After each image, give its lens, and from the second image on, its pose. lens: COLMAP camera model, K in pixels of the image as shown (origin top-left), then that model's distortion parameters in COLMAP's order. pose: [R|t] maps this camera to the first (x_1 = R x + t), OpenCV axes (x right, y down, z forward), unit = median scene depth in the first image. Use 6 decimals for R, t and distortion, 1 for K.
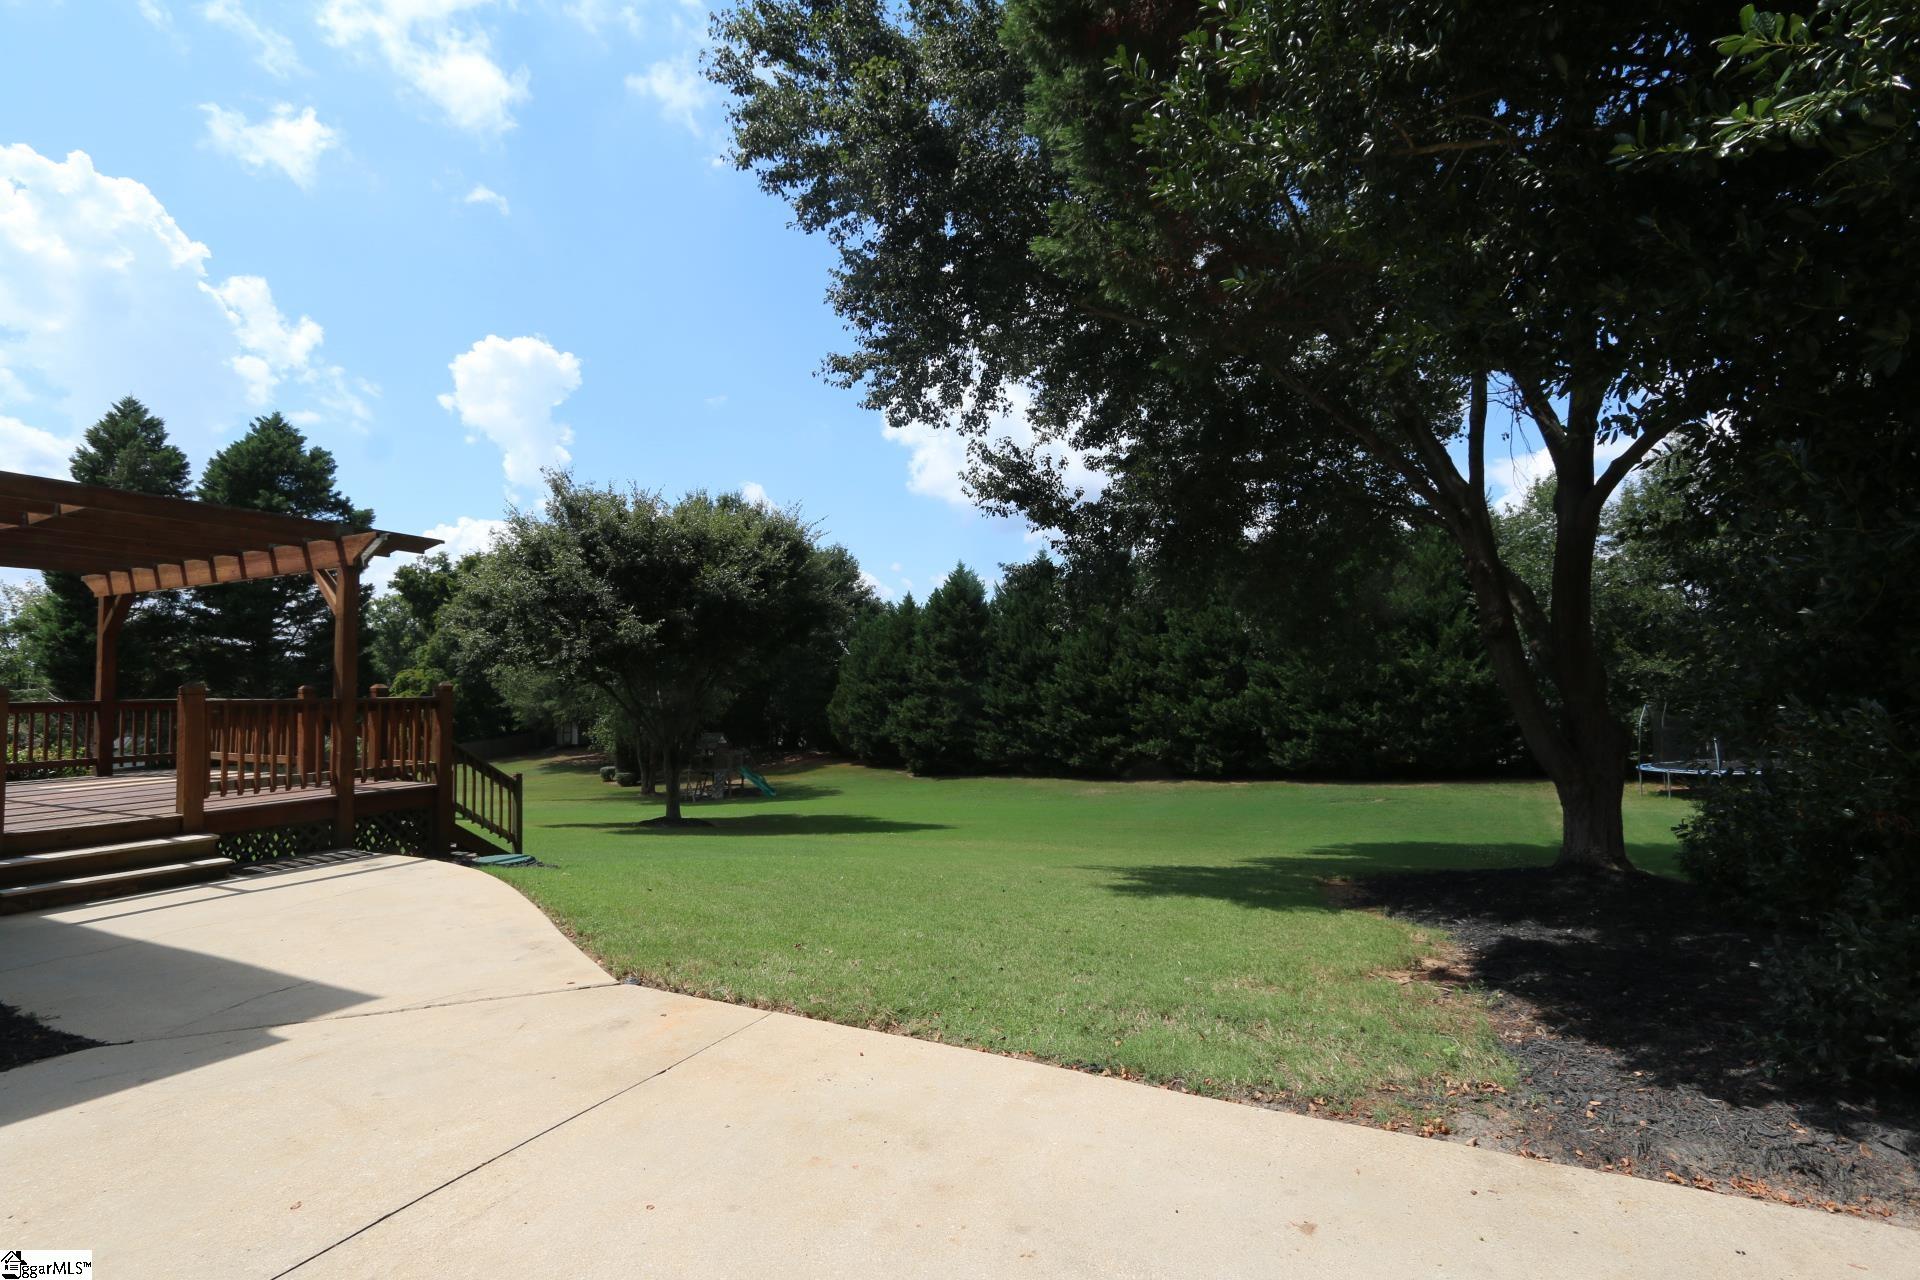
lens RADIAL K [[879.8, 0, 952.8], [0, 879.8, 642.0], [0, 0, 1]] dist [-0.015141, 0.000961]
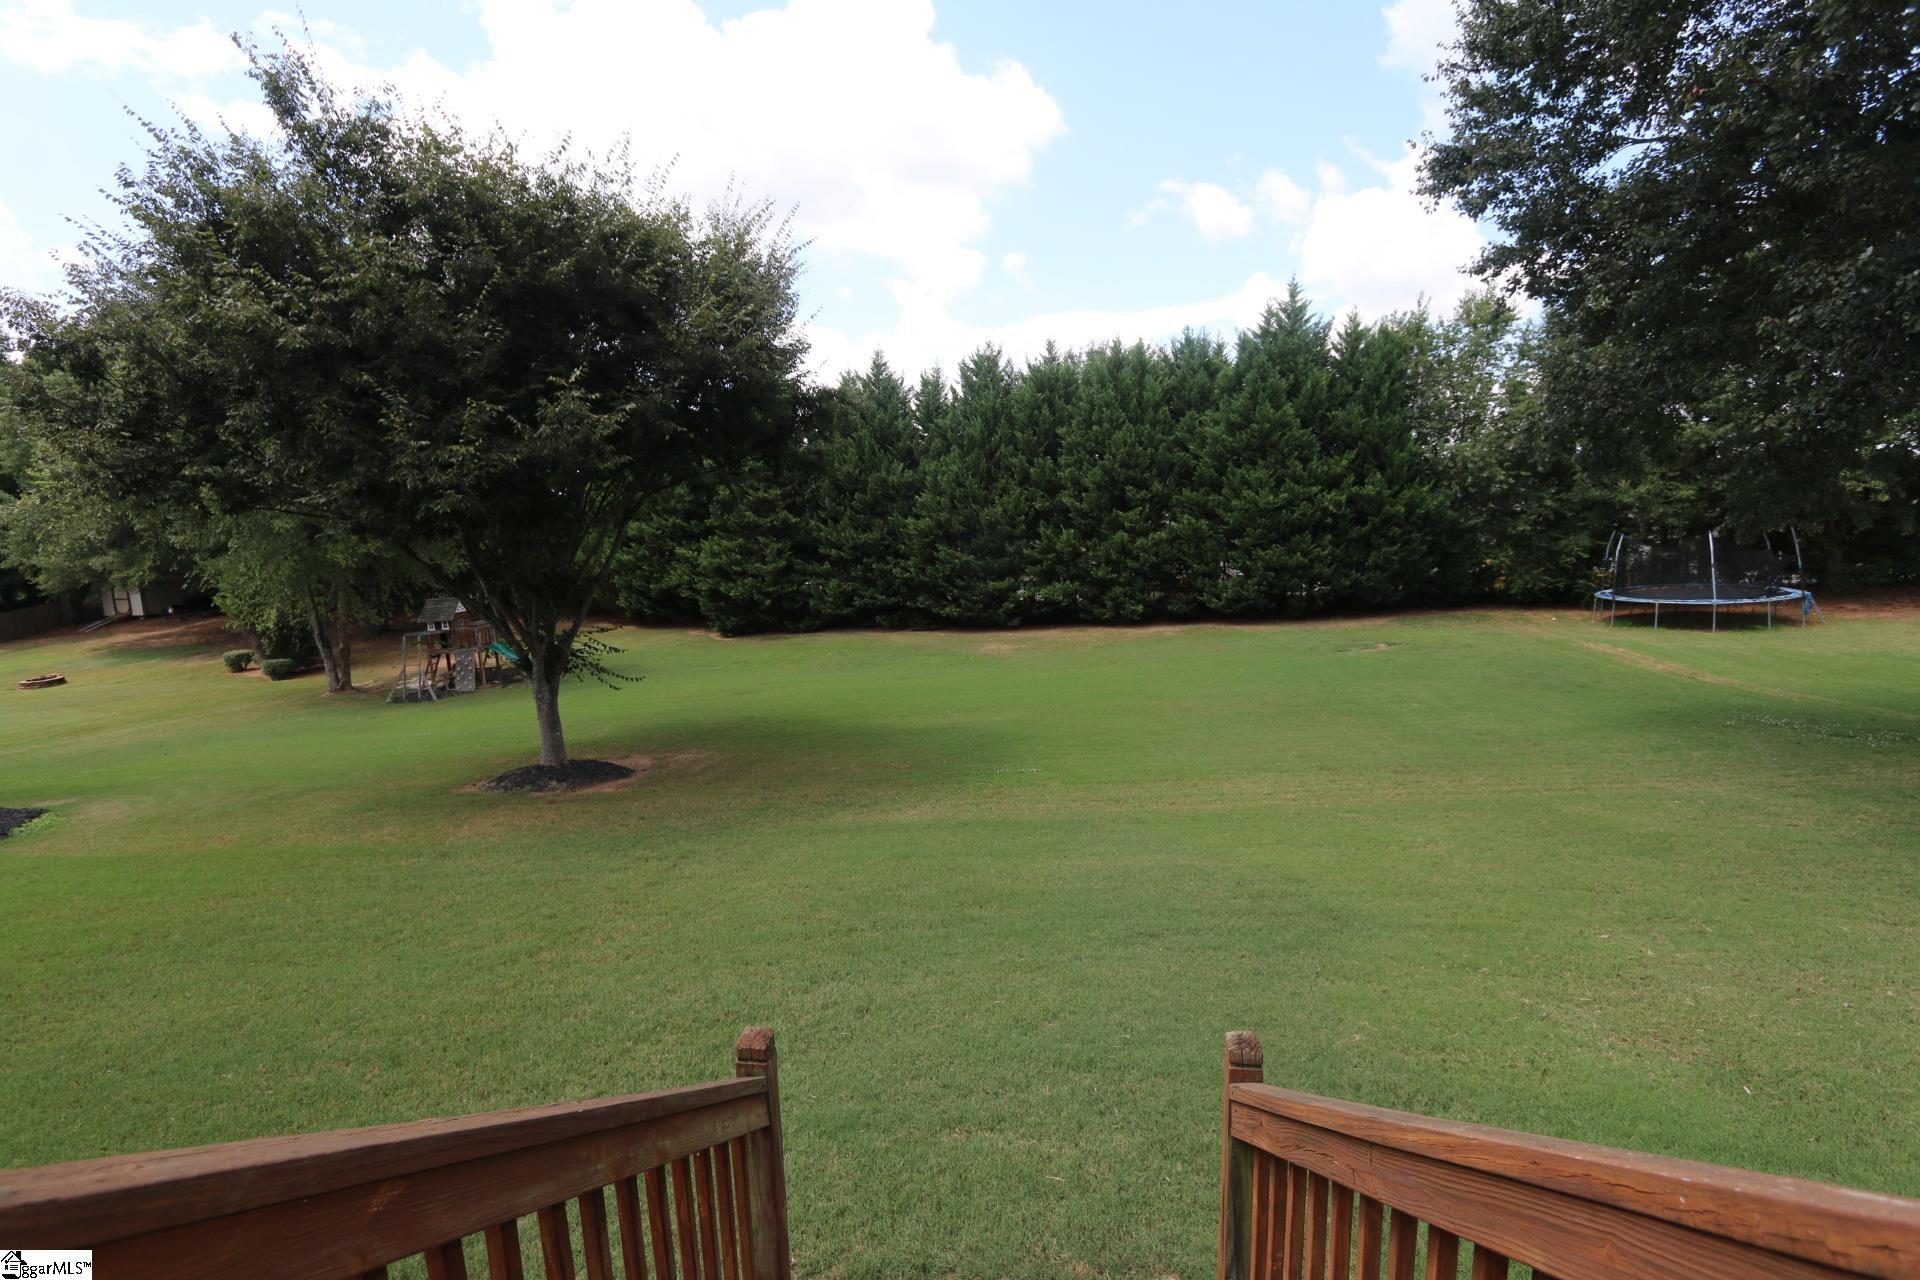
lens RADIAL K [[879.8, 0, 952.8], [0, 879.8, 642.0], [0, 0, 1]] dist [-0.015141, 0.000961]
pose [[0.925262, -0.068228, 0.373142, -0.175495], [-0.004058, 0.981855, 0.189591, 0.005445], [-0.379307, -0.176936, 0.908196, 0.231919]]
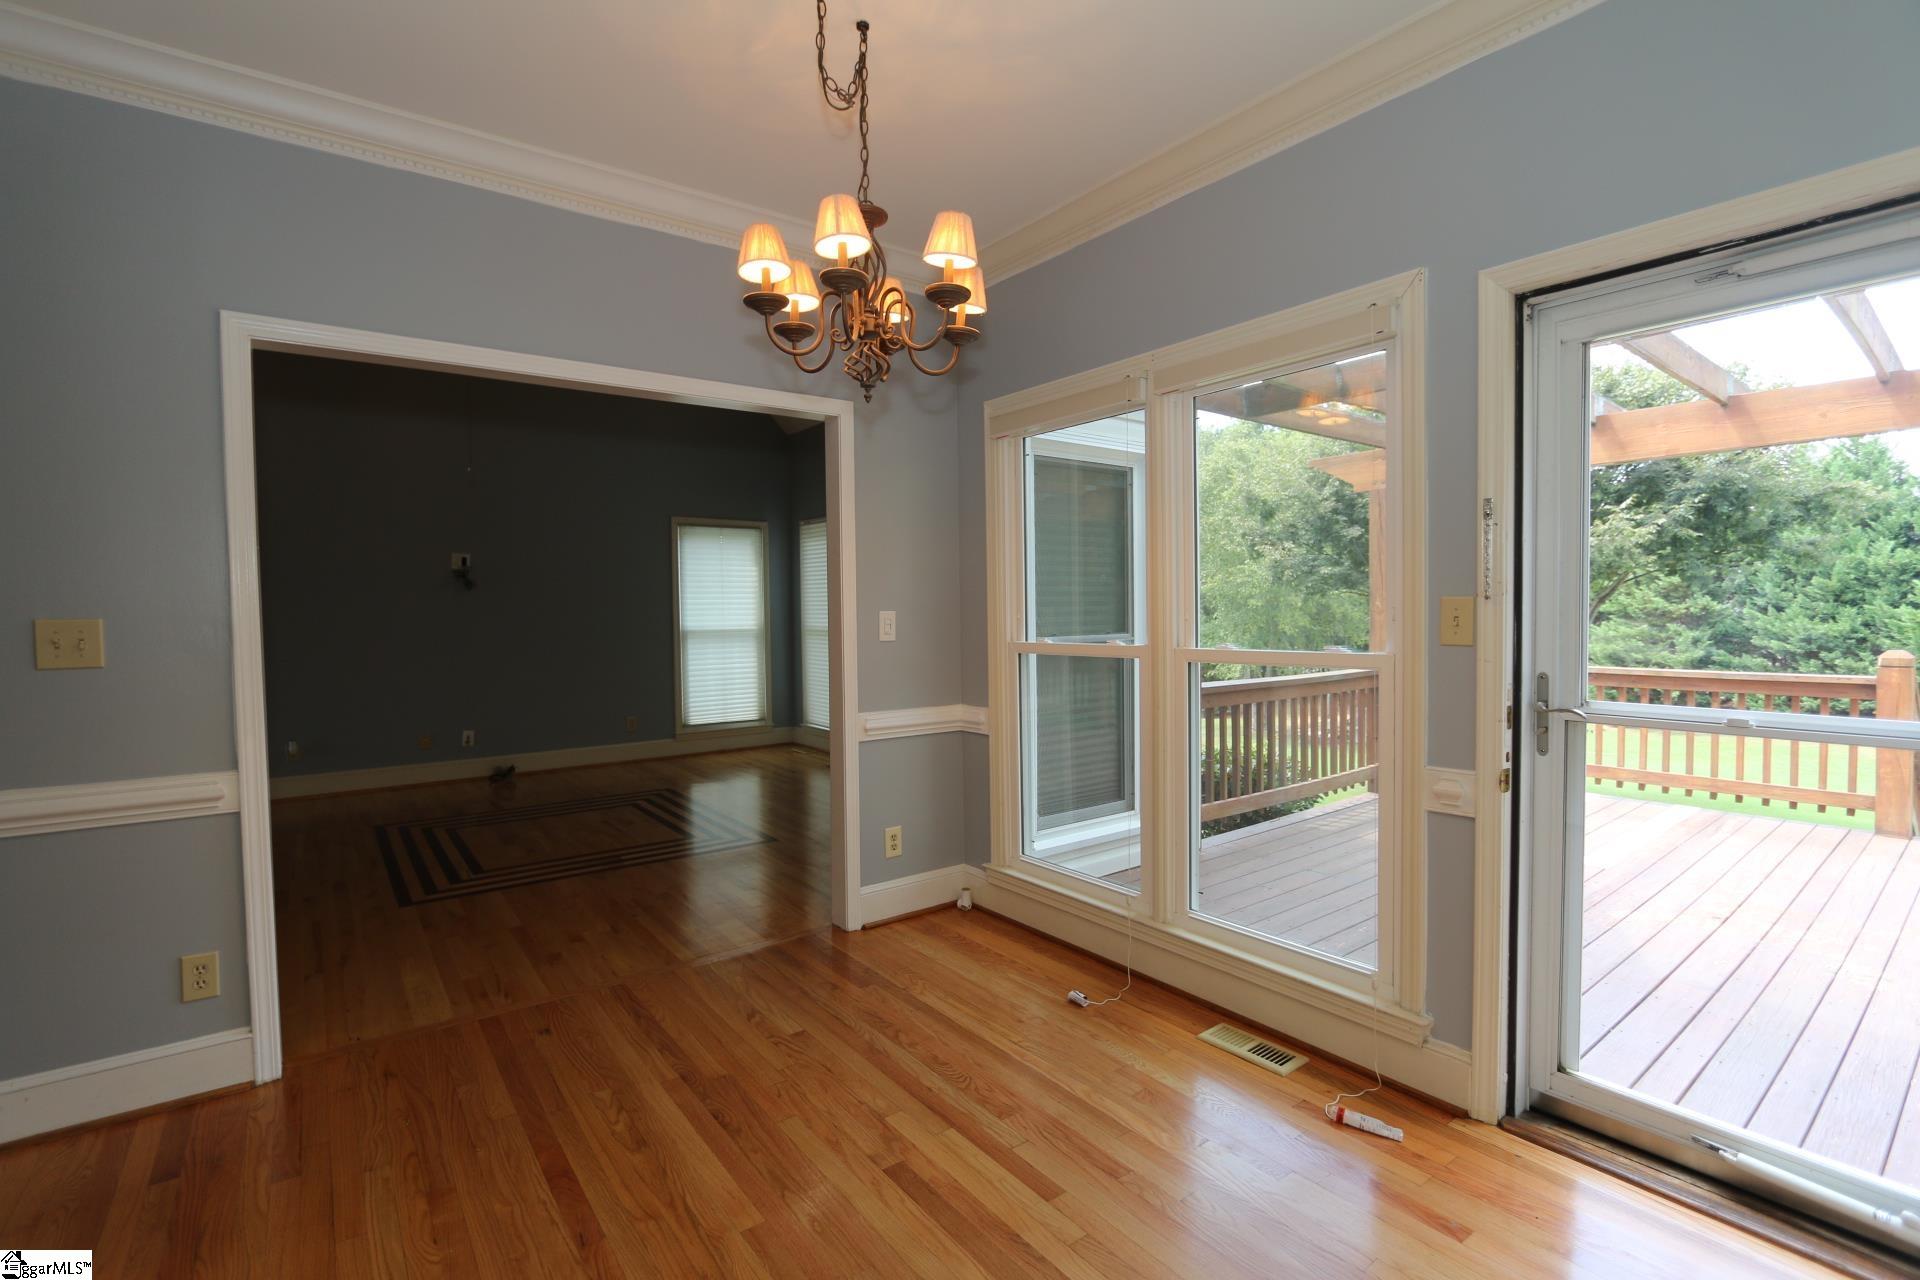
lens RADIAL K [[879.8, 0, 952.8], [0, 879.8, 642.0], [0, 0, 1]] dist [-0.015141, 0.000961]
pose [[0.891444, 0.018770, -0.452742, -0.250270], [0.023738, 0.995835, 0.088027, -0.001869], [0.452508, -0.089218, 0.887286, 0.085401]]
